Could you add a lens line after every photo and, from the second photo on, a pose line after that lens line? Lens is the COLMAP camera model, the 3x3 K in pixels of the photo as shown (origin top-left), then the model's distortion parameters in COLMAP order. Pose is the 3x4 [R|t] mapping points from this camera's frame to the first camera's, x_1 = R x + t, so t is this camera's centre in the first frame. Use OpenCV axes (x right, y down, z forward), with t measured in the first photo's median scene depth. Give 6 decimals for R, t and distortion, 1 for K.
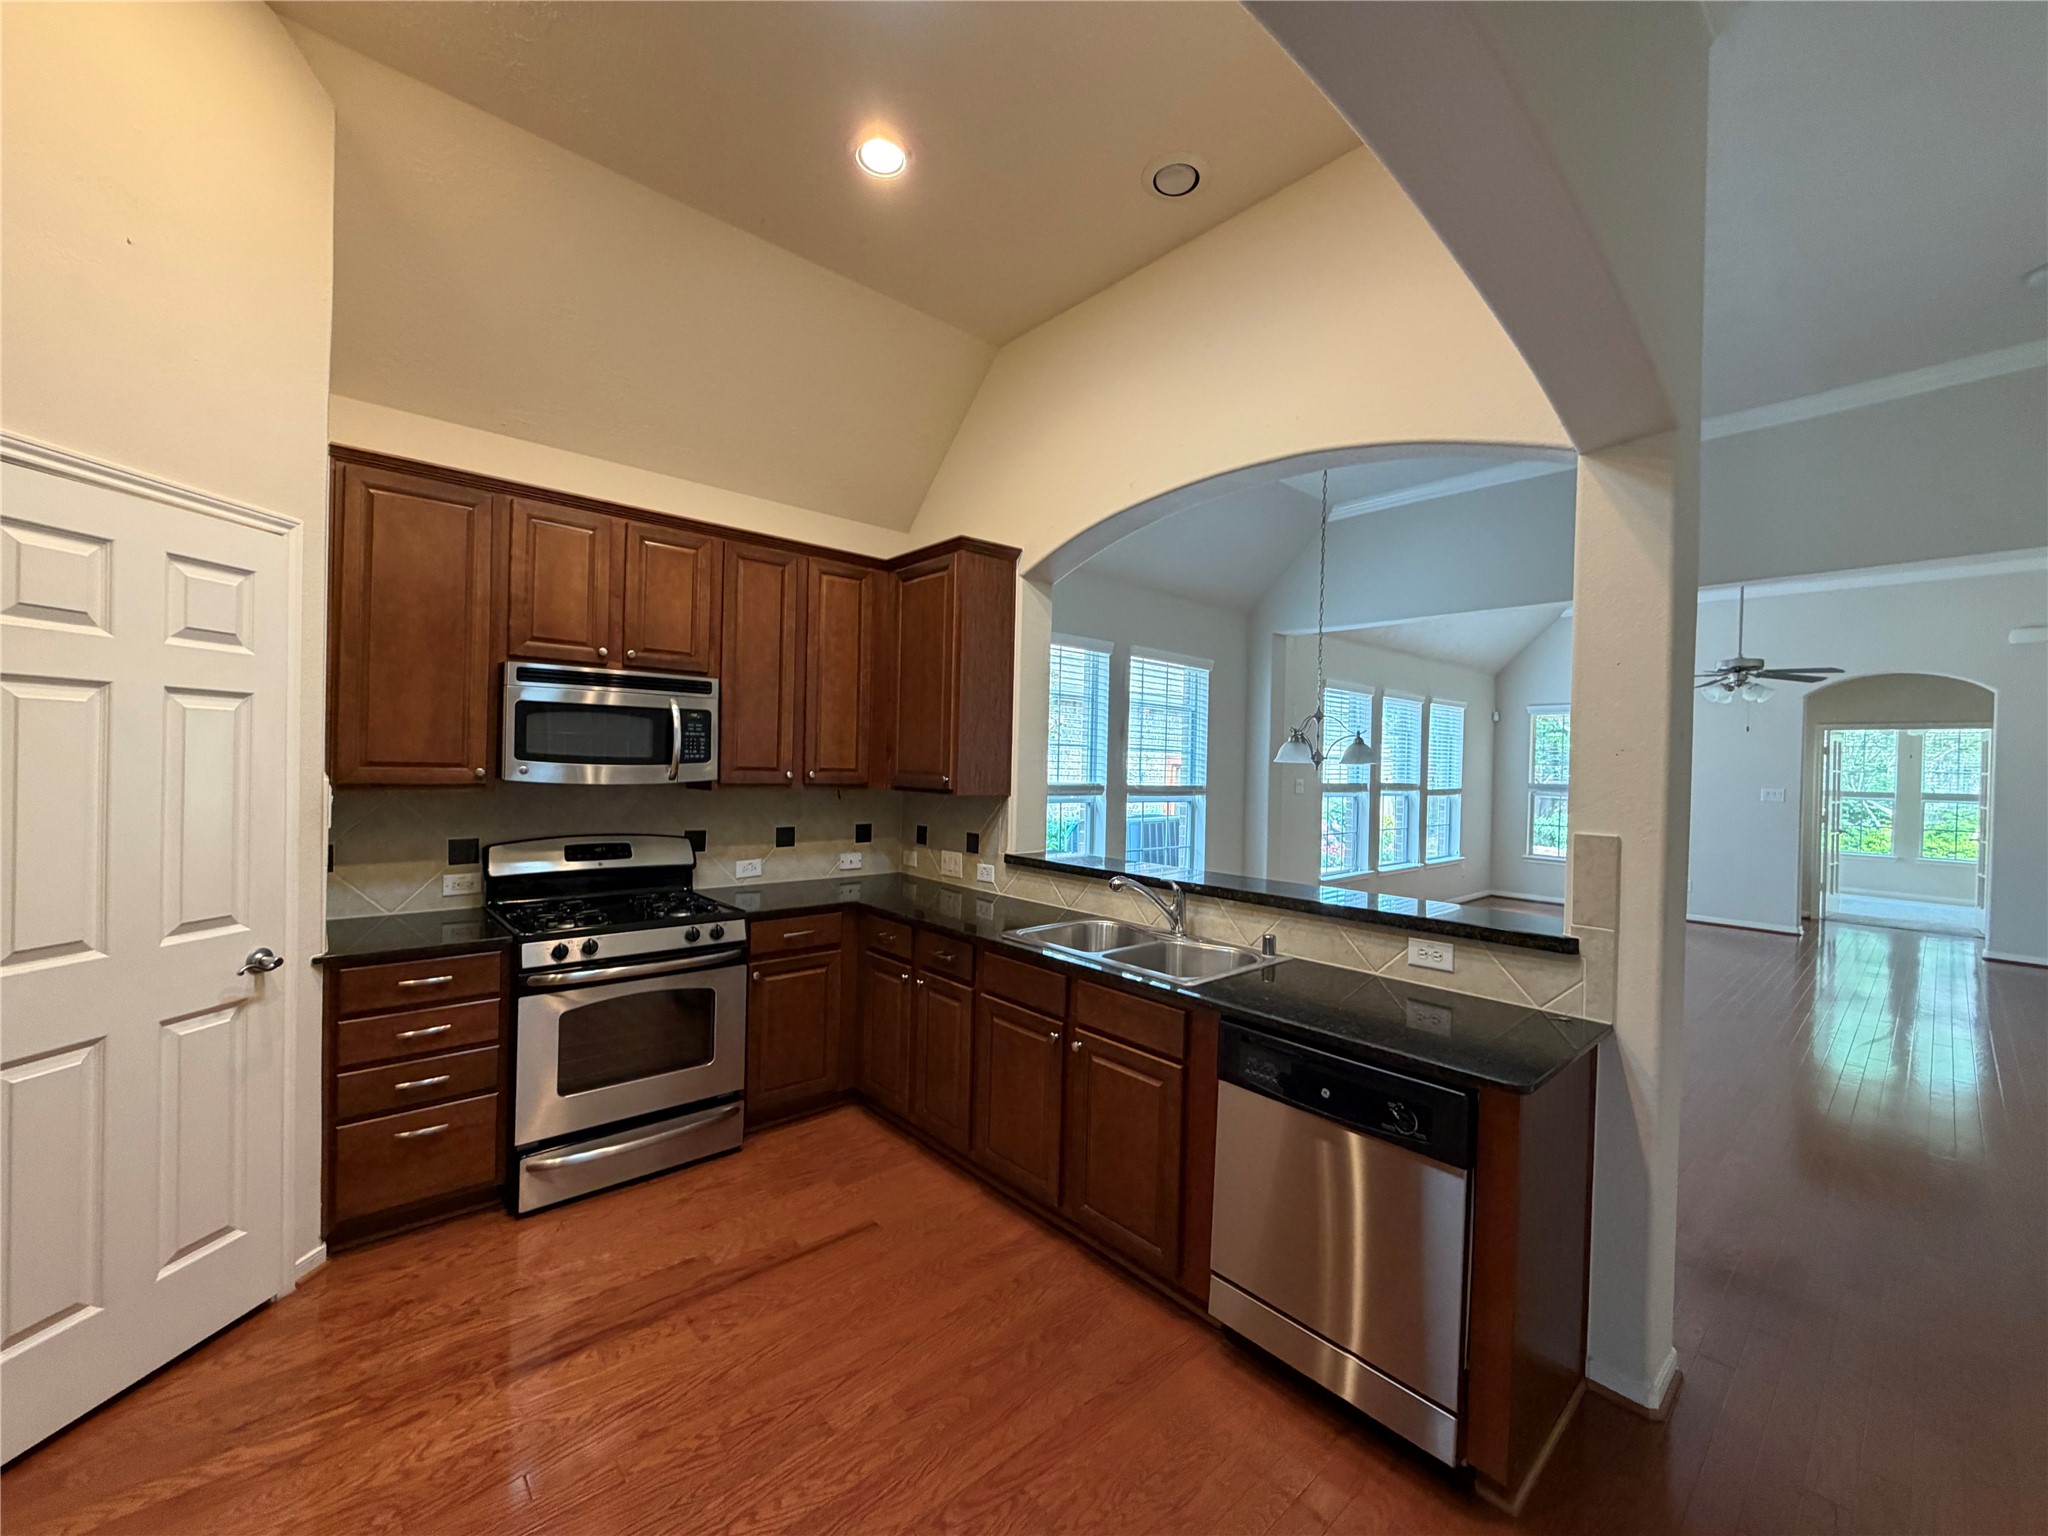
lens RADIAL K [[822.4, 0, 1024.1], [0, 822.4, 765.2], [0, 0, 1]] dist [0.008271, 0.000226]
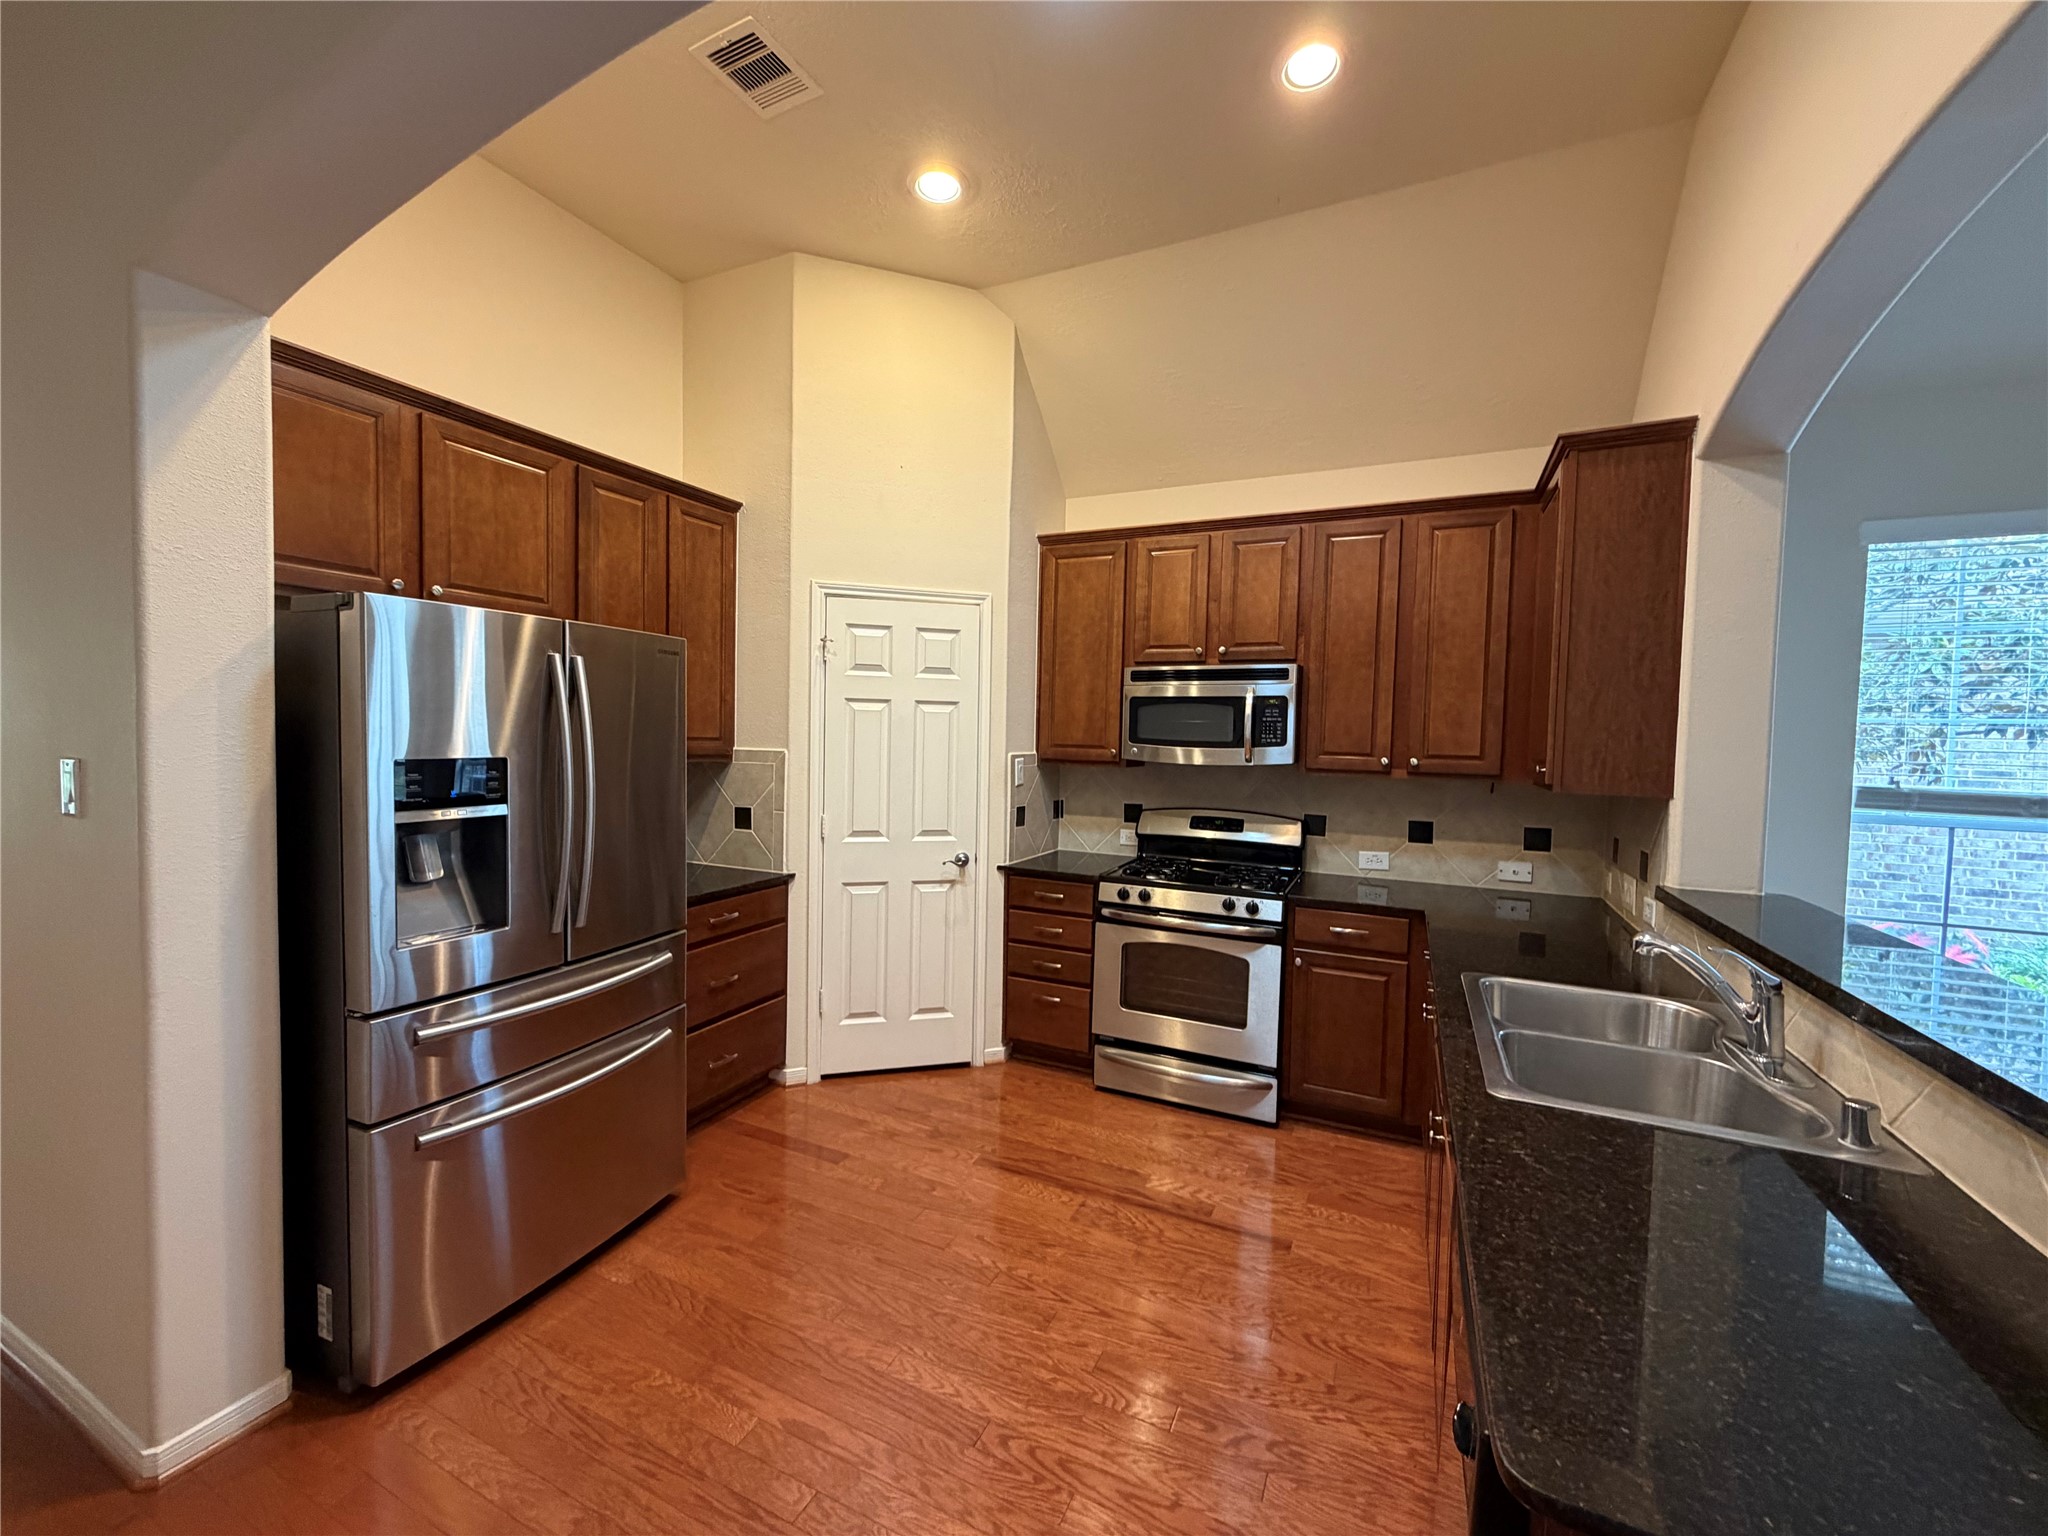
lens RADIAL K [[822.4, 0, 1011.4], [0, 822.4, 764.3], [0, 0, 1]] dist [0.008271, 0.000226]
pose [[0.386641, 0.018260, -0.922050, 0.470021], [-0.017420, 0.999770, 0.012495, 0.013088], [0.922066, 0.011231, 0.386870, 0.311999]]
